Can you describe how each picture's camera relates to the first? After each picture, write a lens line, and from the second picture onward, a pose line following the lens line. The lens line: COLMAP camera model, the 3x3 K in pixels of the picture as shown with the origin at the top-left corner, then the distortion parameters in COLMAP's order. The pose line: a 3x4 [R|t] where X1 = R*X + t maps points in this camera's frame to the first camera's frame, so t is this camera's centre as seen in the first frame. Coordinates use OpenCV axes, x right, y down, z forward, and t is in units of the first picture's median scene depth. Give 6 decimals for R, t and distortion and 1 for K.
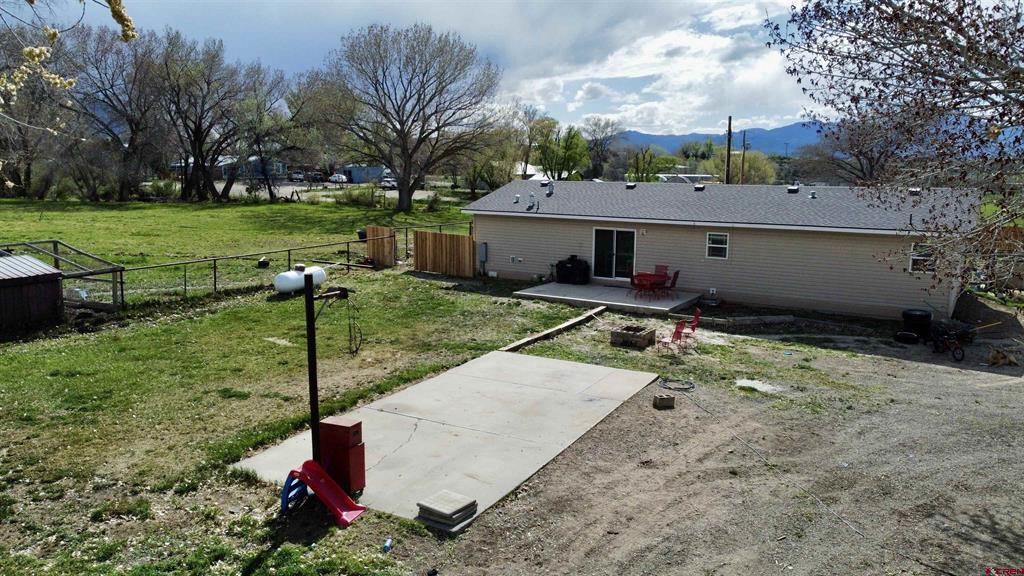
lens RADIAL K [[770.8, 0, 511.1], [0, 770.8, 289.1], [0, 0, 1]] dist [0.003385, 0.001167]
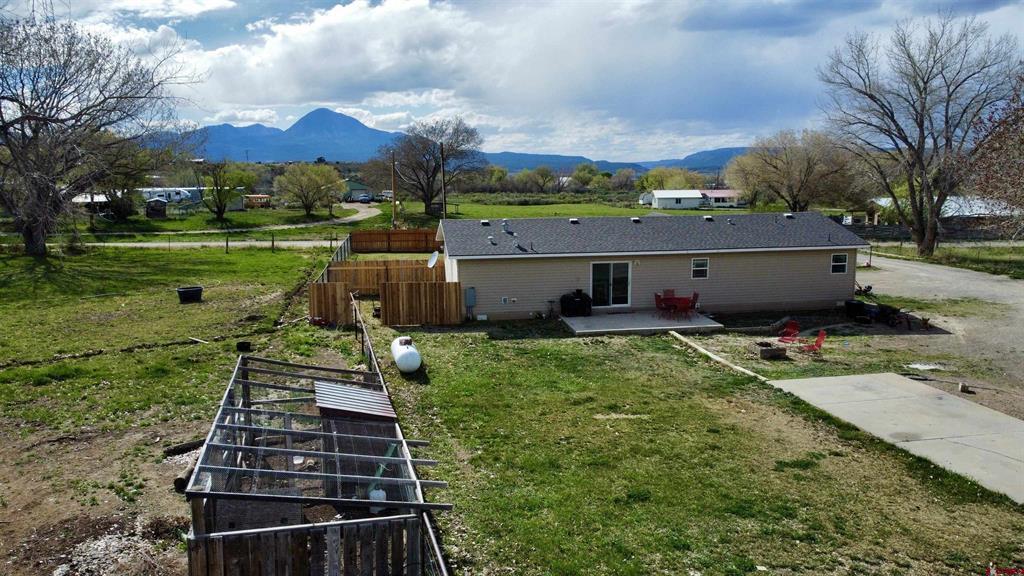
lens RADIAL K [[770.8, 0, 510.9], [0, 770.8, 287.1], [0, 0, 1]] dist [0.003385, 0.001167]
pose [[0.756297, -0.116198, 0.643827, -0.743196], [0.120838, 0.991979, 0.037085, -0.107008], [-0.642972, 0.049751, 0.764272, 0.252934]]
